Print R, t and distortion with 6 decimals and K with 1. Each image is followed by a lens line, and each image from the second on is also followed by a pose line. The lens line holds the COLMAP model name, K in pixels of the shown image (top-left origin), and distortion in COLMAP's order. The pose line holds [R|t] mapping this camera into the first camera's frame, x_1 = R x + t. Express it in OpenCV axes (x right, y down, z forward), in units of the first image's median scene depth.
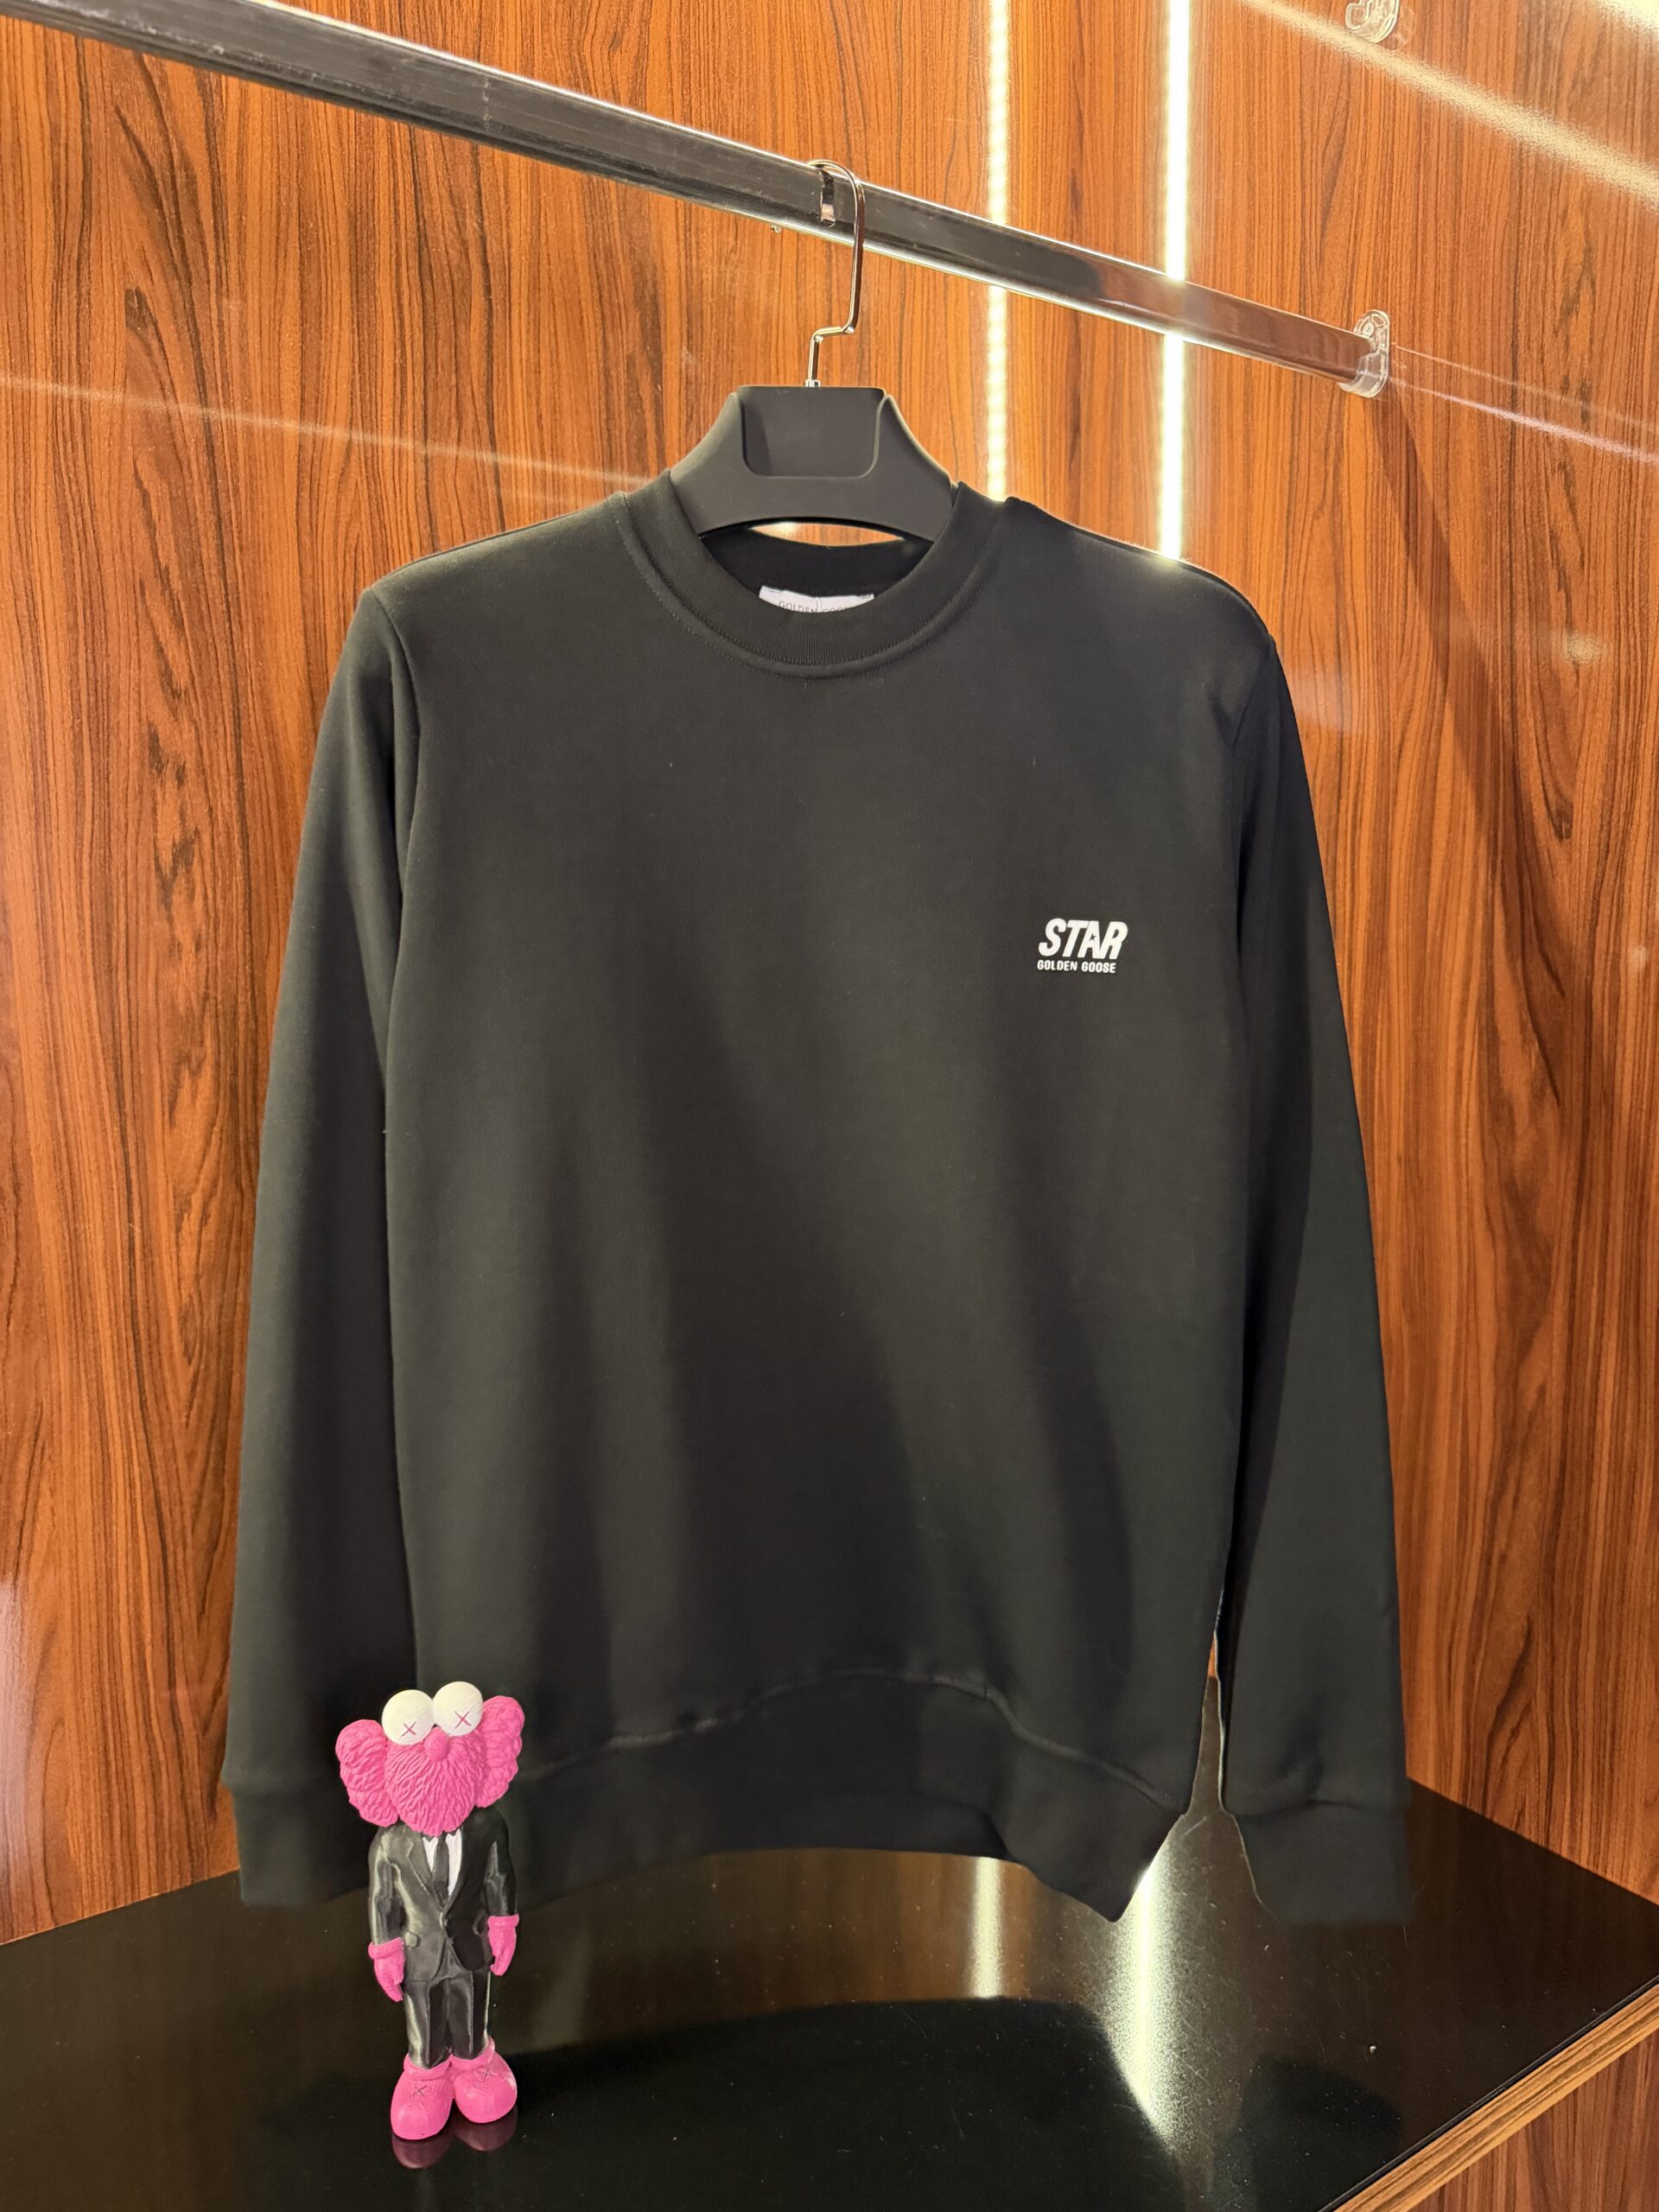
lens RADIAL K [[1589.8, 0, 828.7], [0, 1589.8, 1109.6], [0, 0, 1]] dist [-0.008273, -0.011898]
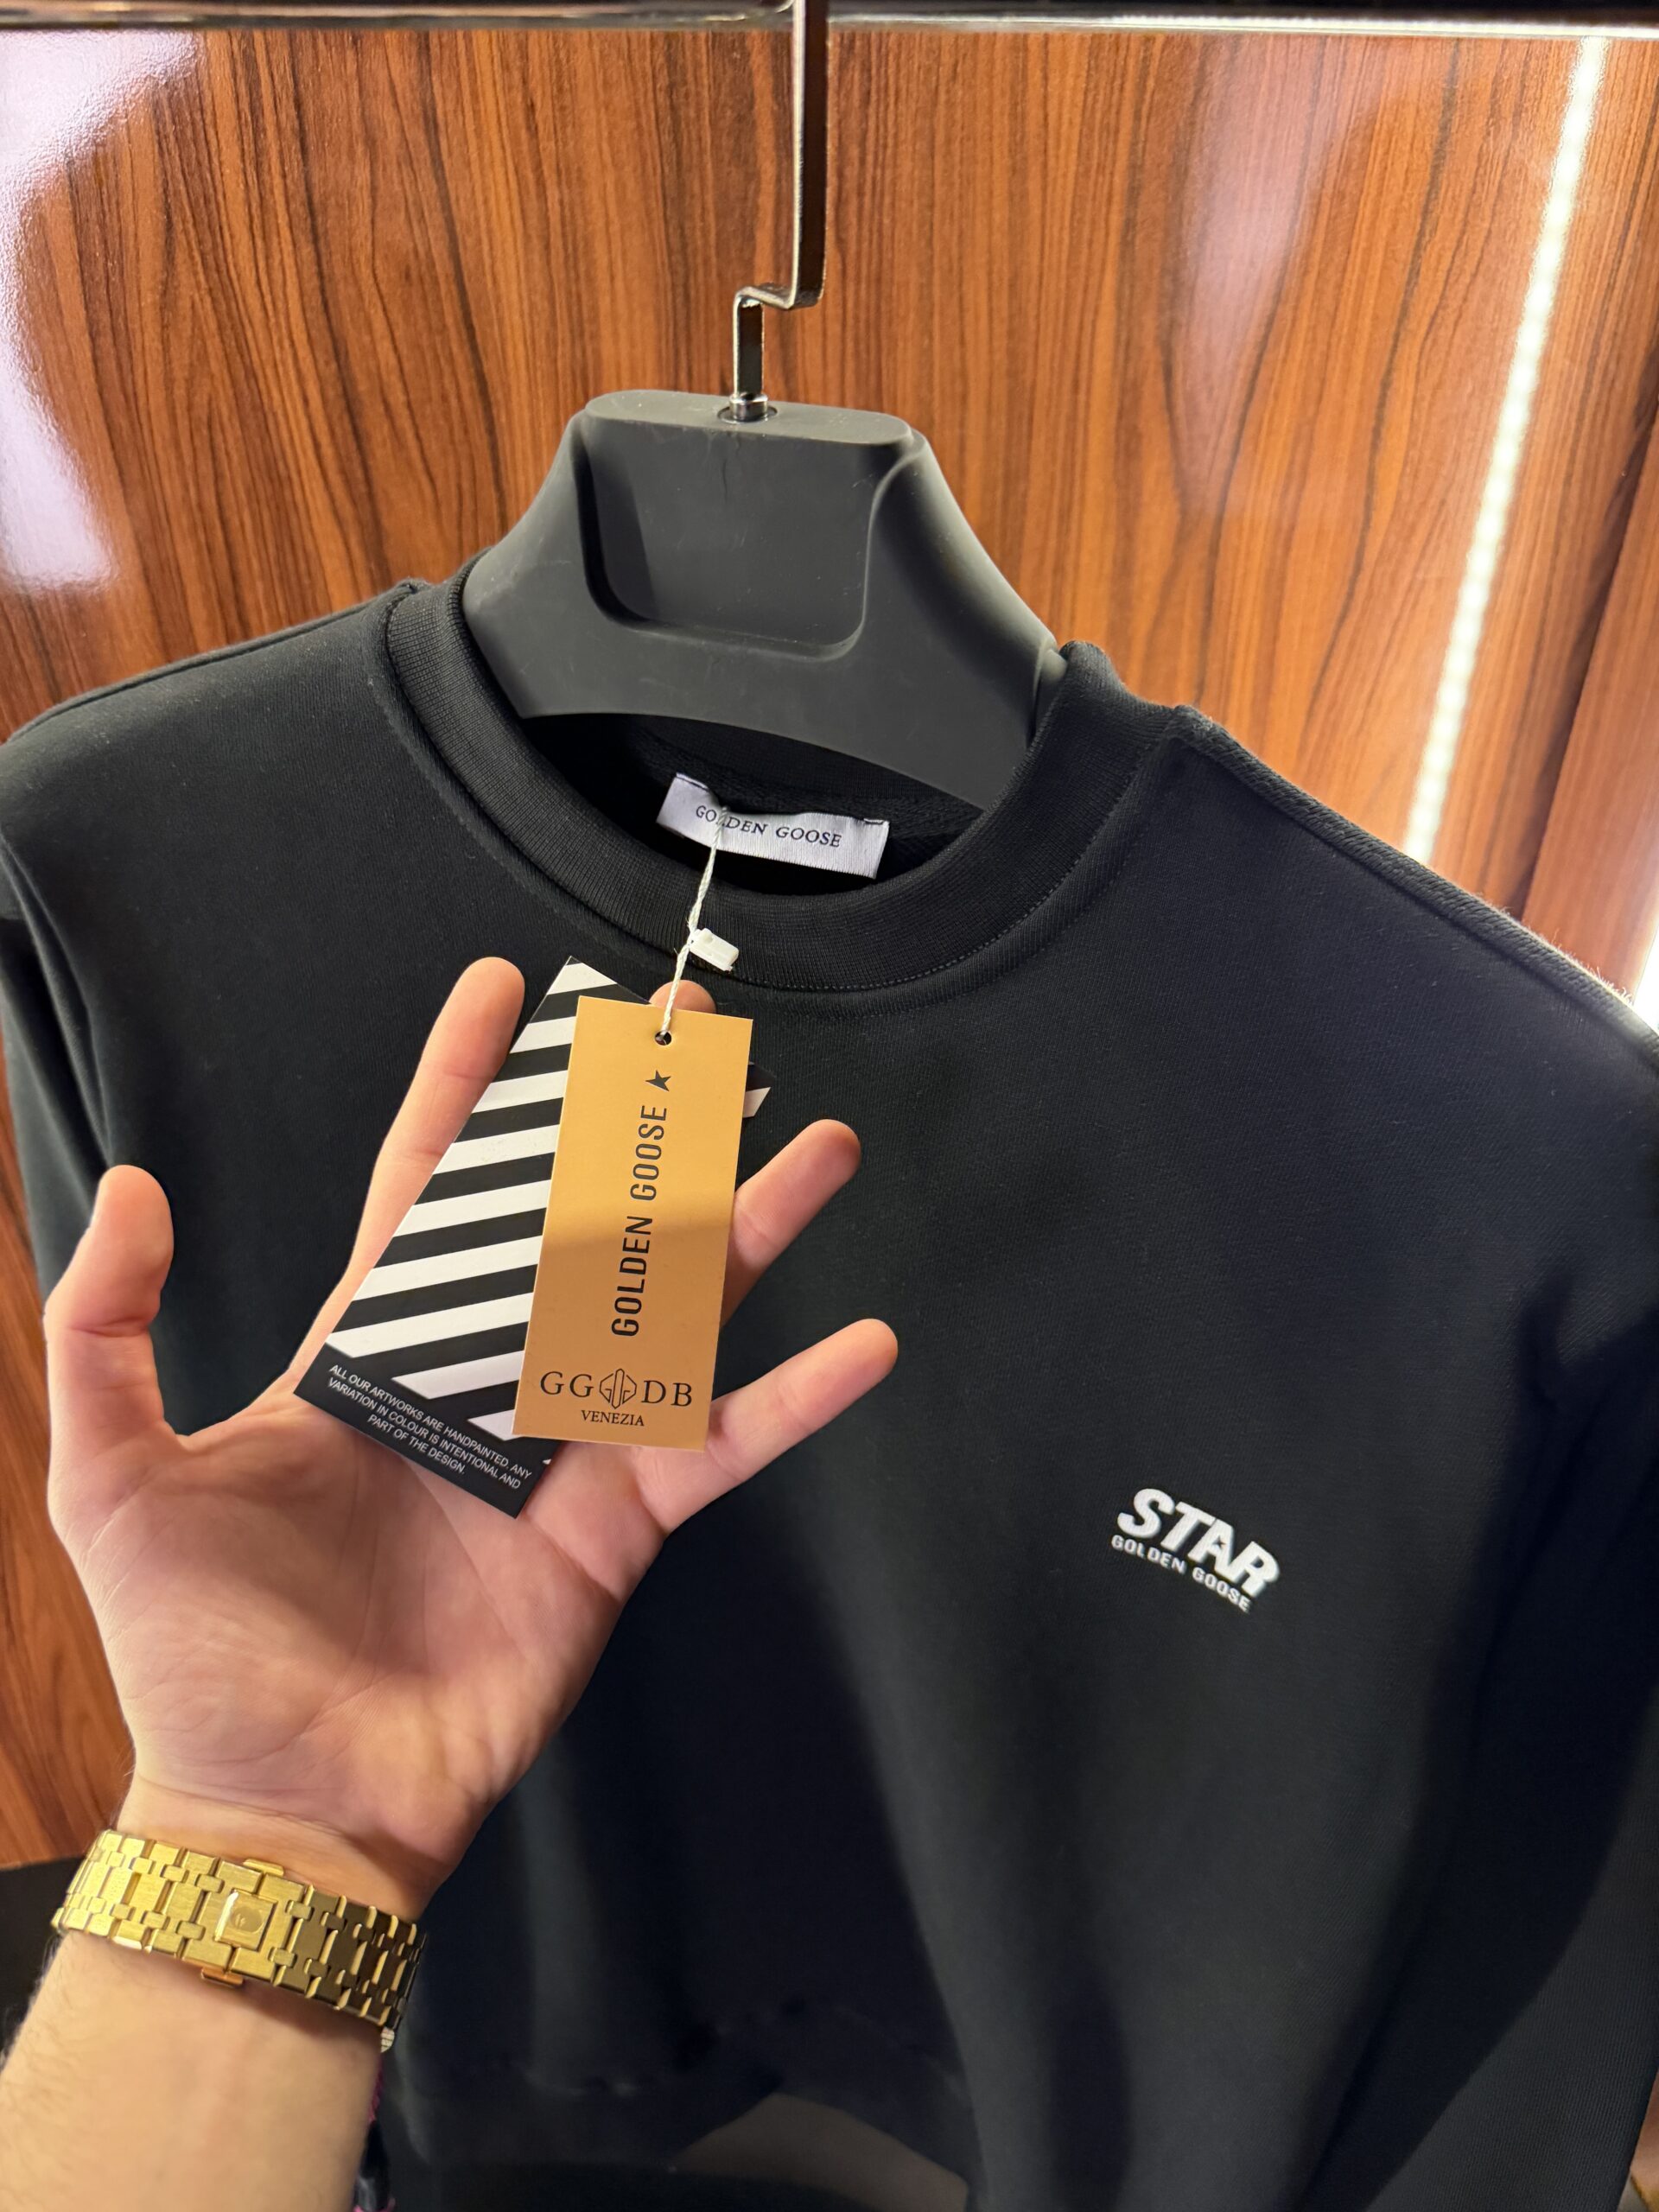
lens RADIAL K [[1589.8, 0, 831.7], [0, 1589.8, 1077.4], [0, 0, 1]] dist [-0.008273, -0.011898]
pose [[0.923542, 0.215984, -0.316894, 0.157177], [-0.056626, 0.894068, 0.444338, -0.410502], [0.379295, -0.392420, 0.837939, 0.495721]]
